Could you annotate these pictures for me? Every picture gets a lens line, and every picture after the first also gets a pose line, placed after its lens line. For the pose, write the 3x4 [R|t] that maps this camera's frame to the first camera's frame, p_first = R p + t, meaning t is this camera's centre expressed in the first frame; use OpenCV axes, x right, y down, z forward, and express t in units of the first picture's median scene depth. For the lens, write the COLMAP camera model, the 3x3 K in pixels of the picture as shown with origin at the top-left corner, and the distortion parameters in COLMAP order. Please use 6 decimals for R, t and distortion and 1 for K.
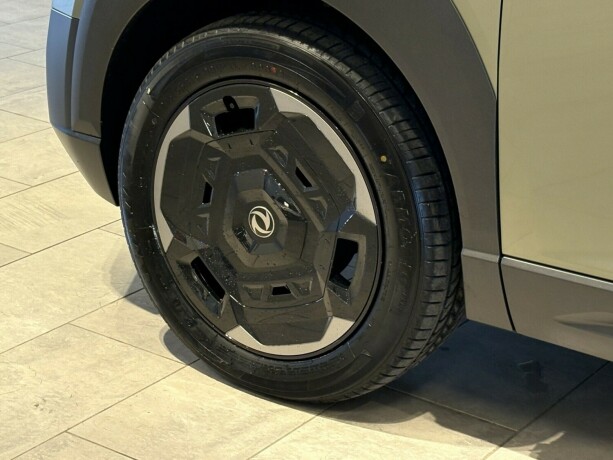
lens RADIAL K [[1573.1, 0, 306.5], [0, 1573.1, 230.0], [0, 0, 1]] dist [0.080615, 0.401786]
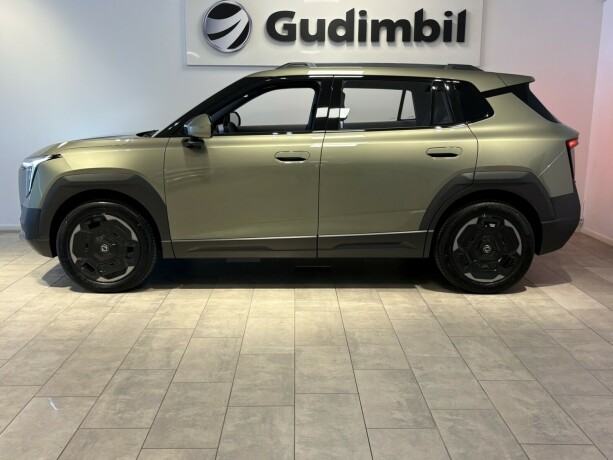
lens RADIAL K [[630.0, 0, 306.5], [0, 630.0, 230.0], [0, 0, 1]] dist [0.043394, -0.022381]
pose [[0.804229, -0.143036, 0.576851, -0.550273], [0.229766, 0.969967, -0.079820, 0.201231], [-0.548109, 0.196734, 0.812940, -0.642137]]
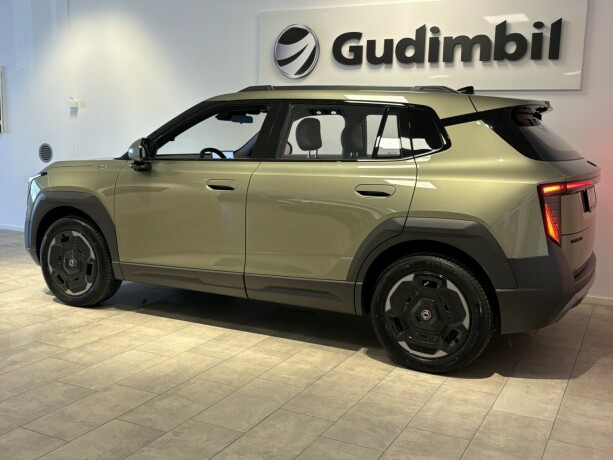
lens RADIAL K [[666.0, 0, 306.5], [0, 666.0, 230.0], [0, 0, 1]] dist [0.029113, -0.029591]
pose [[0.988305, -0.030694, 0.149371, 0.337286], [0.061384, 0.976744, -0.205434, 0.322972], [-0.139591, 0.212200, 0.967205, -0.884696]]
